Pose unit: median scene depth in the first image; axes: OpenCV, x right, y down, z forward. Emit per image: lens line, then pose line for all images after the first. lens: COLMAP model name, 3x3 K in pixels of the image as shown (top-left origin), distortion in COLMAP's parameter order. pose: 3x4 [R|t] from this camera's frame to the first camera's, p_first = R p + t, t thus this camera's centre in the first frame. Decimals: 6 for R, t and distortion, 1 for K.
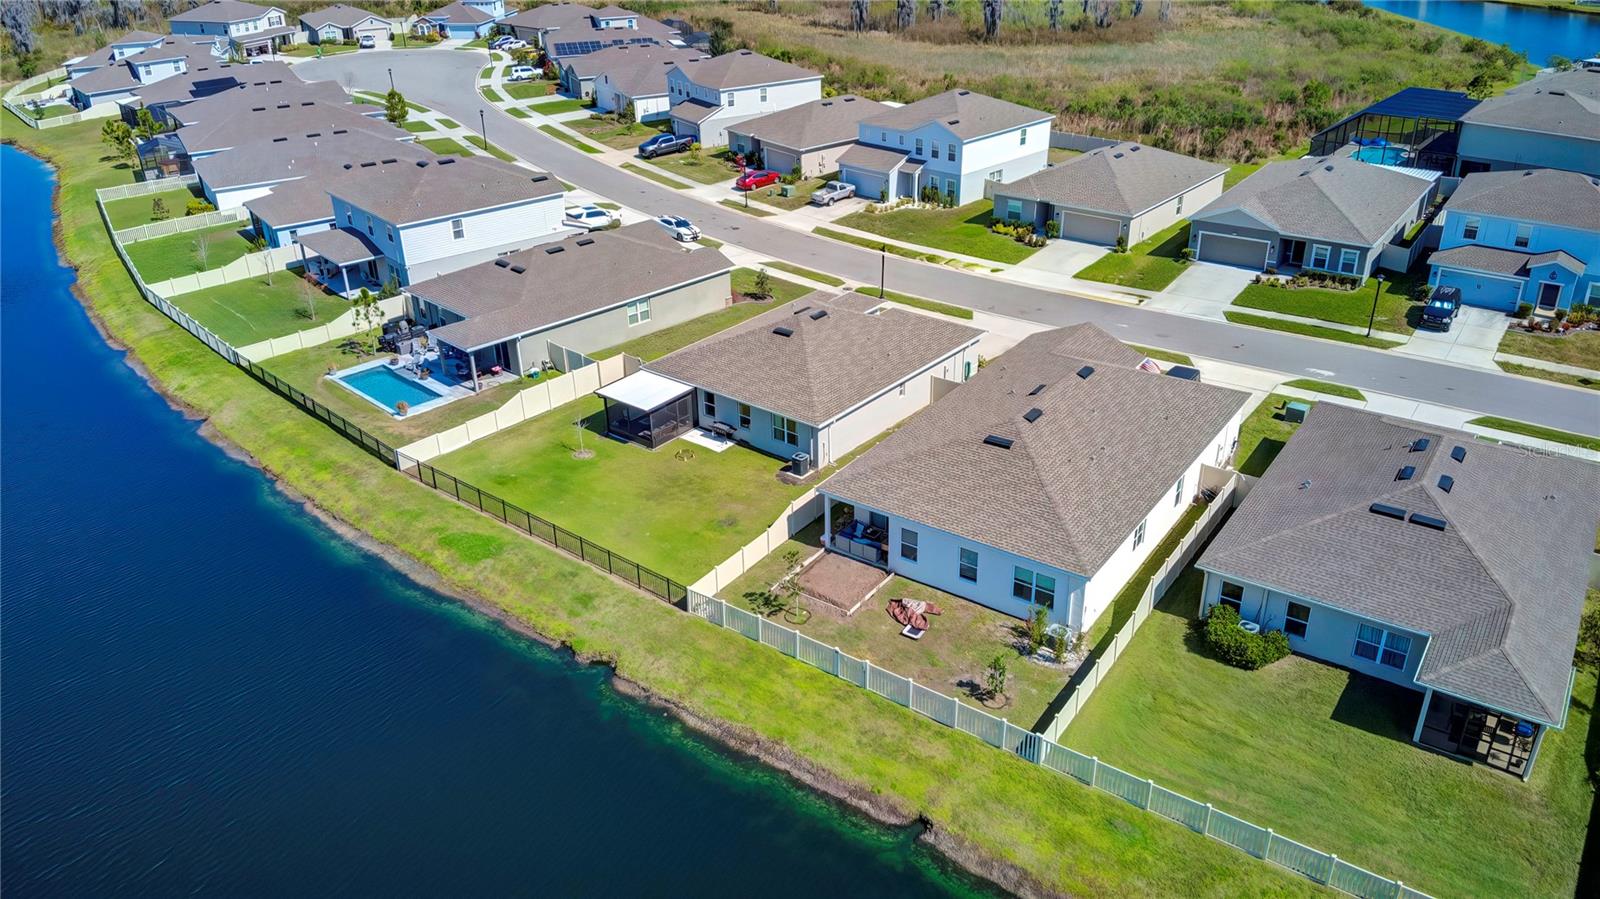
lens RADIAL K [[1156.4, 0, 791.8], [0, 1156.4, 446.8], [0, 0, 1]] dist [0.145411, -0.272741]
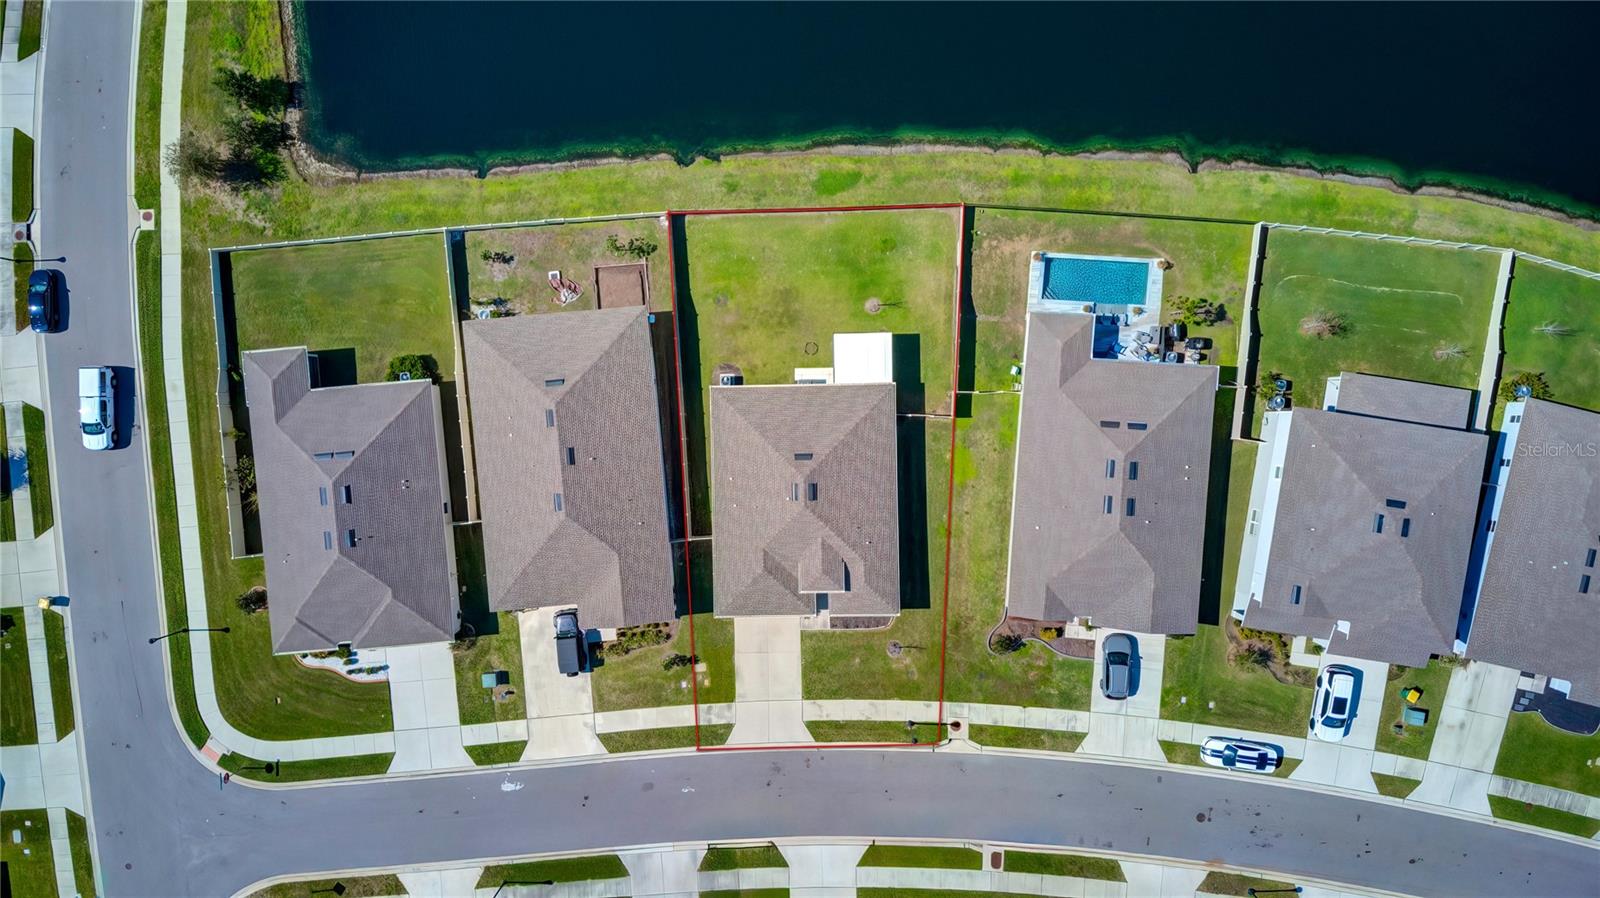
lens RADIAL K [[1105.4, 0, 800.0], [0, 1105.4, 449.0], [0, 0, 1]] dist [0.223709, -0.465555]
pose [[-0.757117, 0.650845, 0.056349, -0.066008], [-0.254259, -0.373029, 0.892301, -0.990359], [0.601769, 0.661249, 0.447910, 0.397003]]
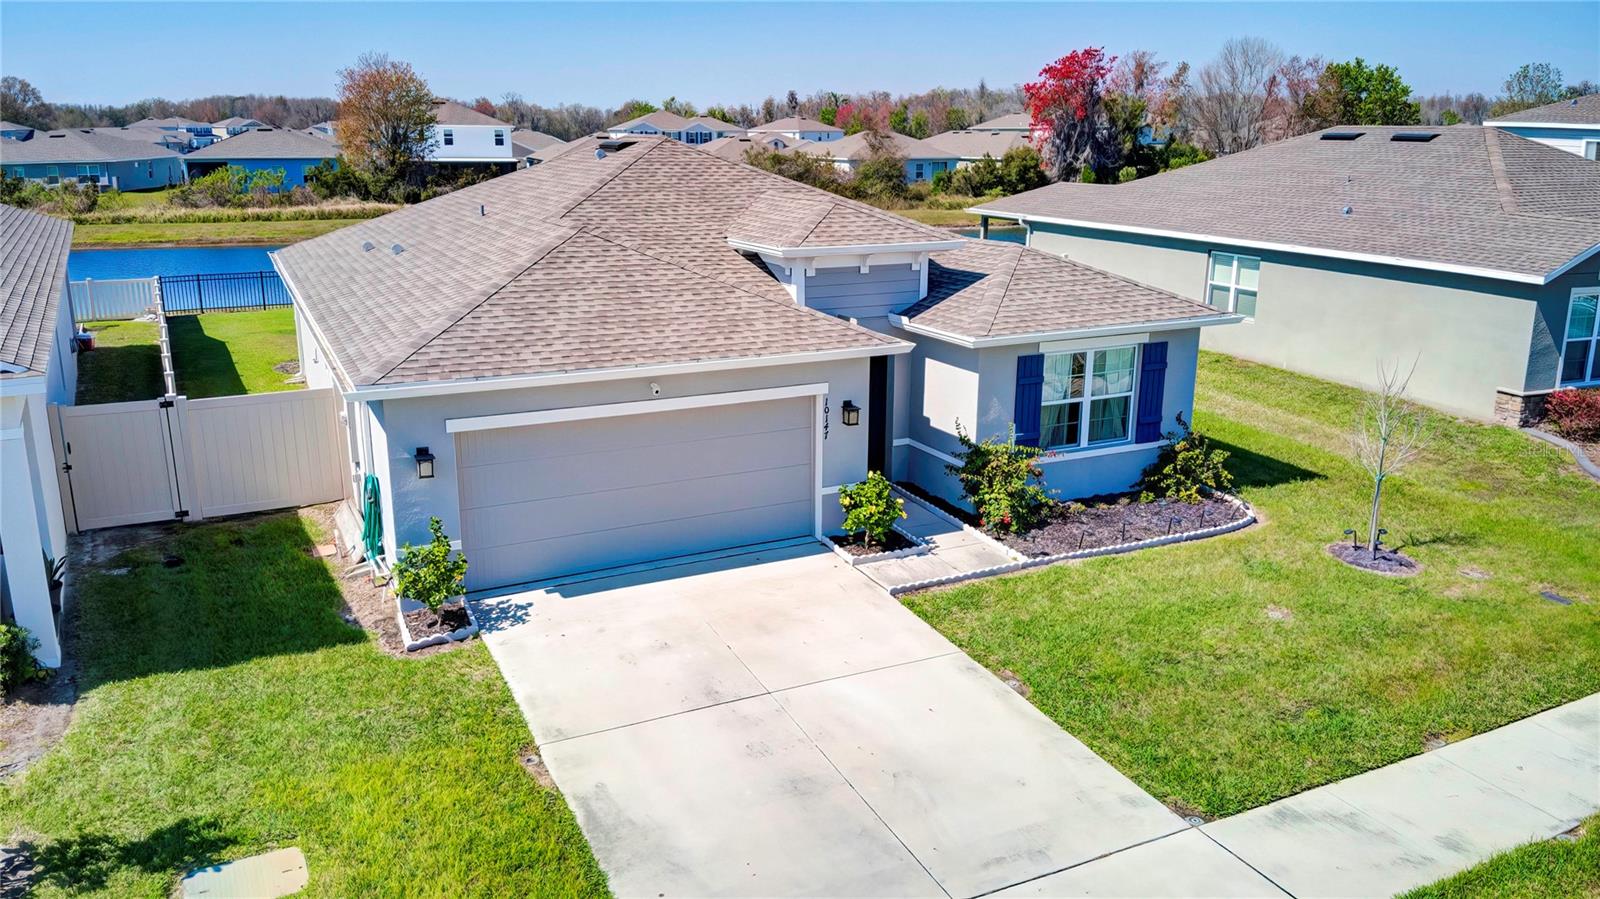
lens RADIAL K [[1162.7, 0, 798.0], [0, 1162.7, 425.8], [0, 0, 1]] dist [0.131608, -0.251588]
pose [[-0.410329, 0.240320, -0.879703, 0.281762], [-0.406494, 0.815317, 0.412336, -0.184022], [0.816329, 0.526787, -0.236859, 1.019773]]
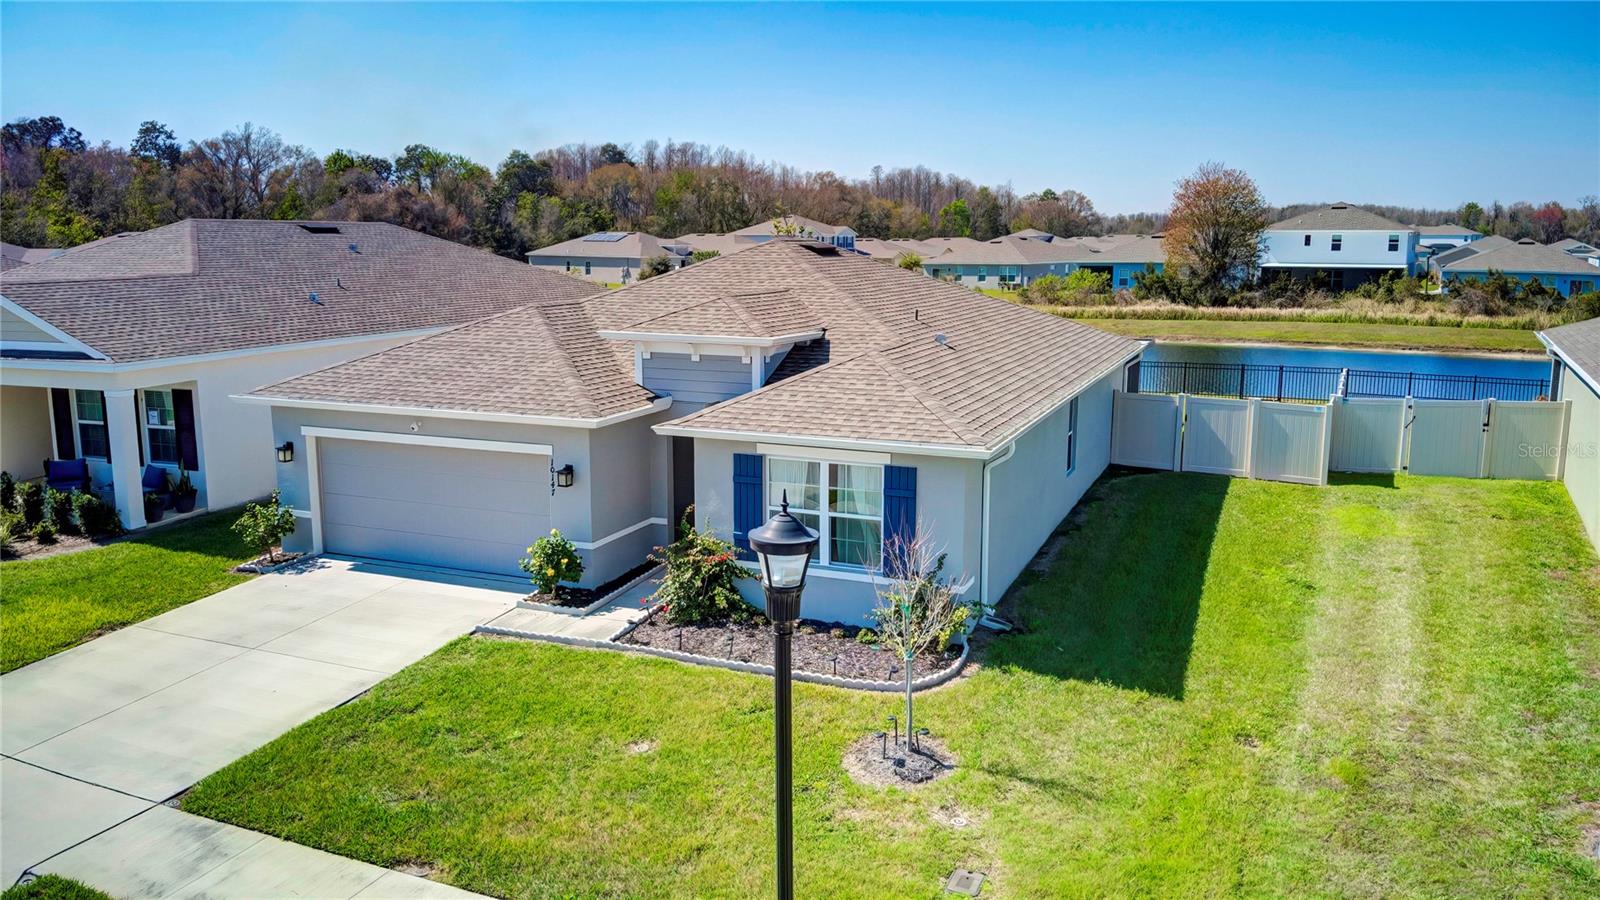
lens RADIAL K [[1162.7, 0, 798.0], [0, 1162.7, 426.3], [0, 0, 1]] dist [0.131608, -0.251588]
pose [[-0.956949, 0.066291, -0.282585, 0.111529], [-0.113173, 0.811299, 0.573572, -0.253314], [0.267284, 0.580861, -0.768870, 1.167176]]
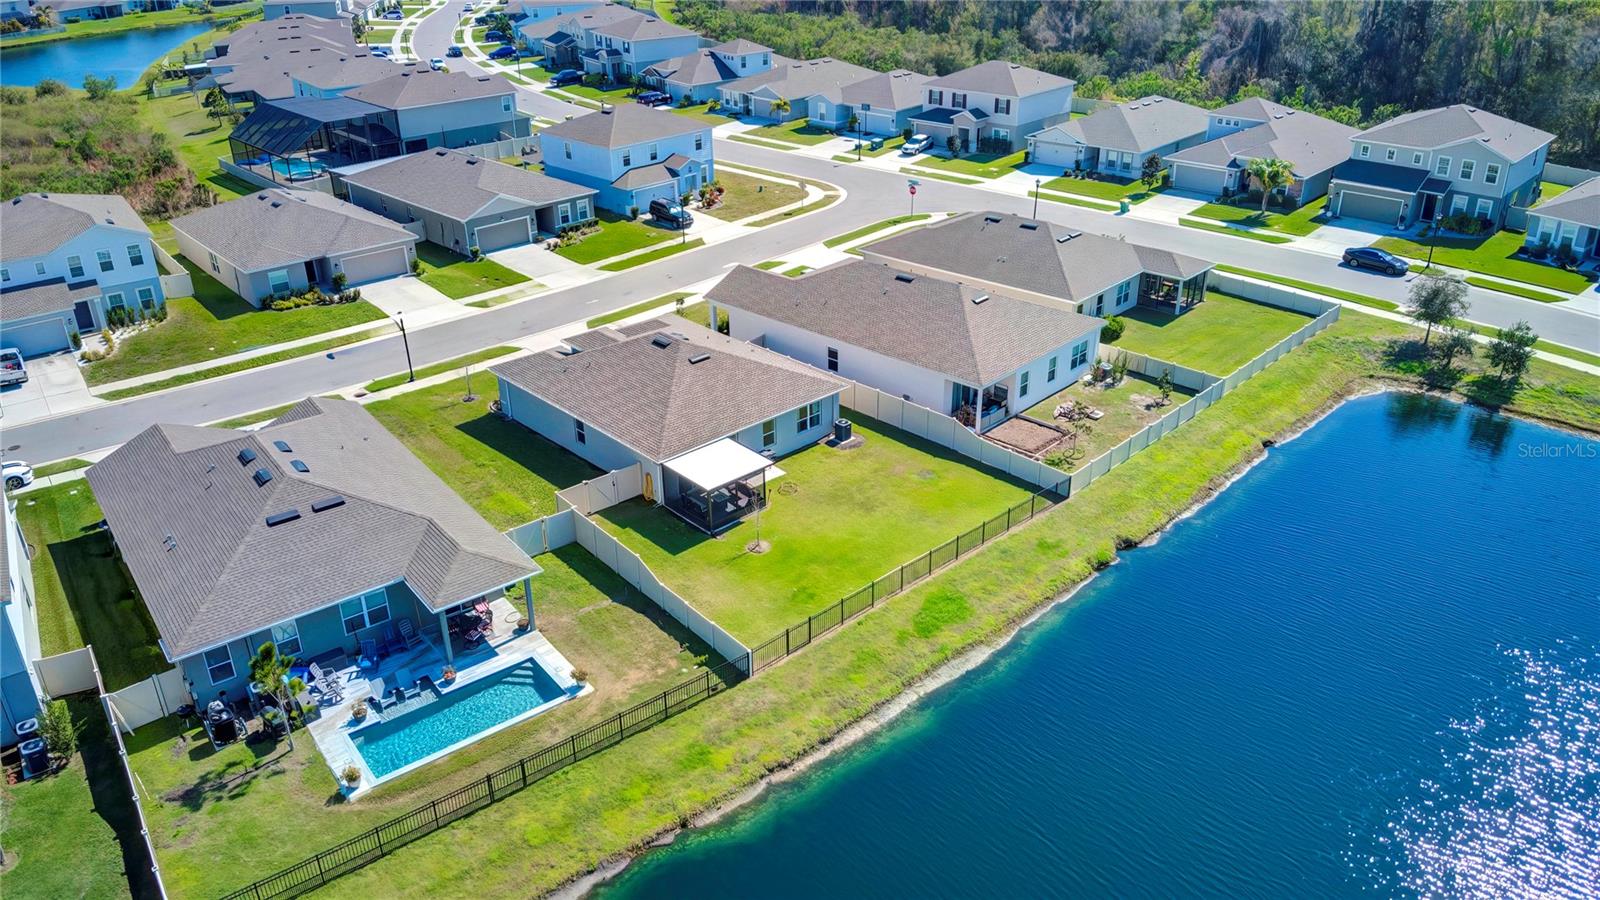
lens RADIAL K [[1149.5, 0, 793.0], [0, 1149.5, 454.9], [0, 0, 1]] dist [0.127243, -0.231722]
pose [[0.139307, -0.433734, 0.890207, -0.758566], [0.459273, 0.824738, 0.329965, -0.268488], [-0.877304, 0.362881, 0.314094, 0.566183]]
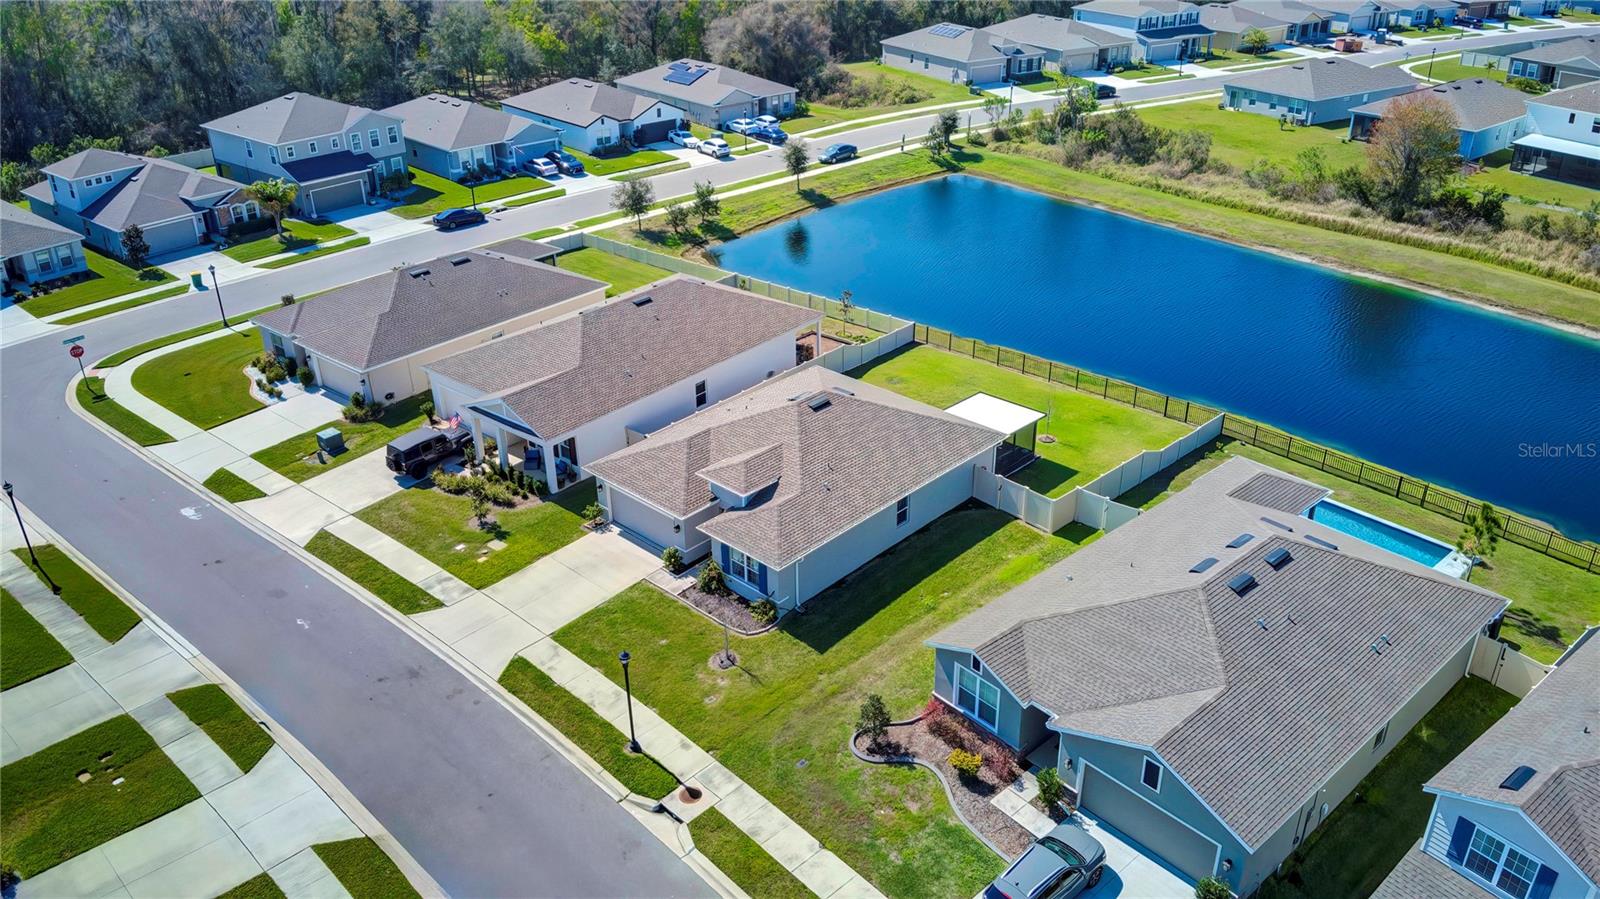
lens RADIAL K [[1149.5, 0, 793.0], [0, 1149.5, 454.4], [0, 0, 1]] dist [0.127243, -0.231722]
pose [[-0.996732, -0.001321, 0.080769, -0.034469], [0.065035, 0.579959, 0.812046, -0.680545], [-0.047915, 0.814645, -0.577978, 1.332934]]
